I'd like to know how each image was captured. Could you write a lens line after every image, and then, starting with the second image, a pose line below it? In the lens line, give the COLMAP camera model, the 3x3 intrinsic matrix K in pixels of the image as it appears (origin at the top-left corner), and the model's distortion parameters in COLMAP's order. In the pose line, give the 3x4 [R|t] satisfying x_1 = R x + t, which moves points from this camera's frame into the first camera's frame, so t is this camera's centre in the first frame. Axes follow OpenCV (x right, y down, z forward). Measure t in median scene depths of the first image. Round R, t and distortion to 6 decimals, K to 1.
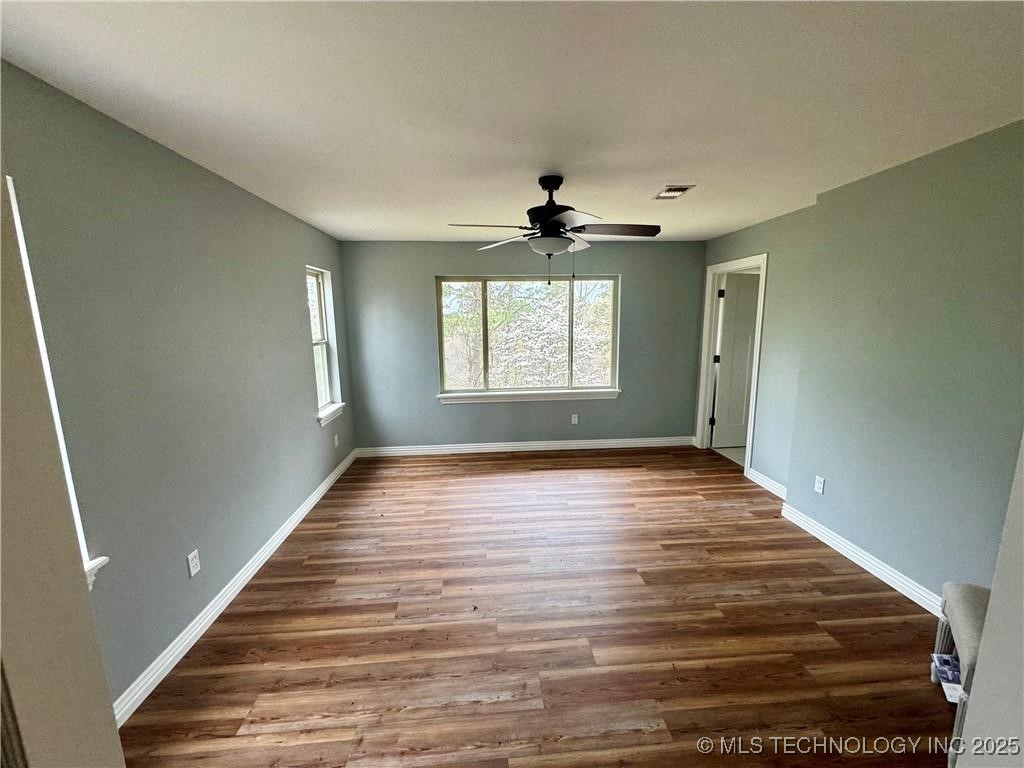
lens RADIAL K [[408.3, 0, 511.2], [0, 408.3, 386.8], [0, 0, 1]] dist [-0.003633, 0.000651]
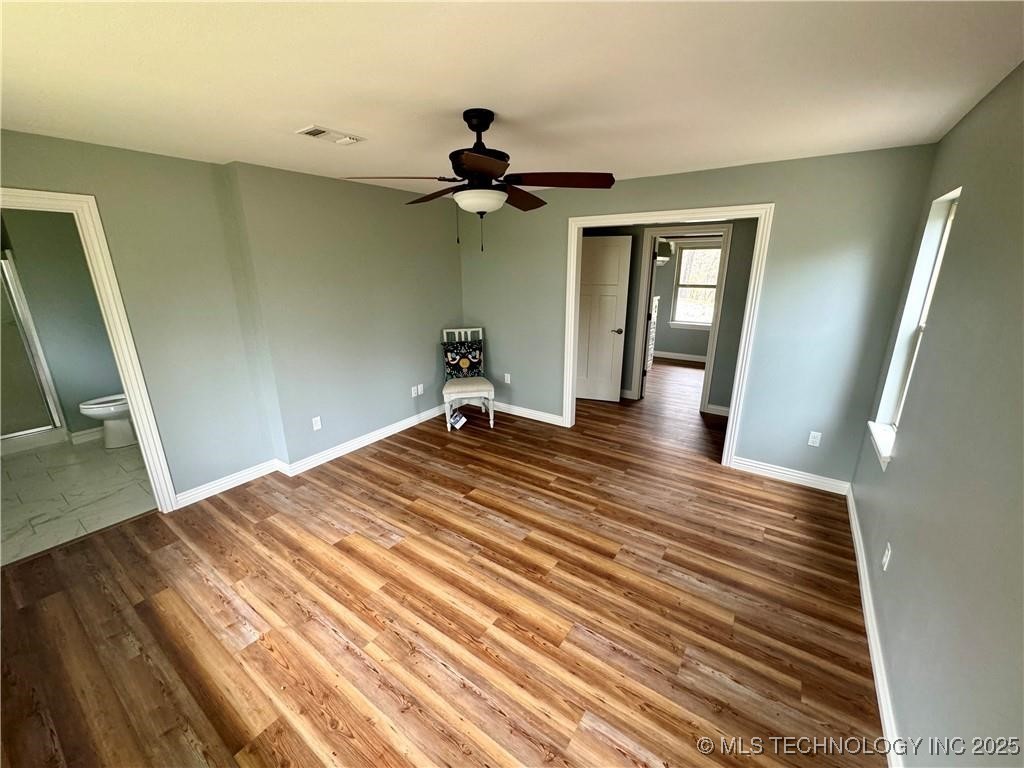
lens RADIAL K [[408.3, 0, 511.6], [0, 408.3, 380.6], [0, 0, 1]] dist [-0.003633, 0.000651]
pose [[-0.773090, -0.157282, 0.614487, -0.474951], [0.124171, 0.912498, 0.389780, -0.310456], [-0.622024, 0.377636, -0.685913, 1.539266]]
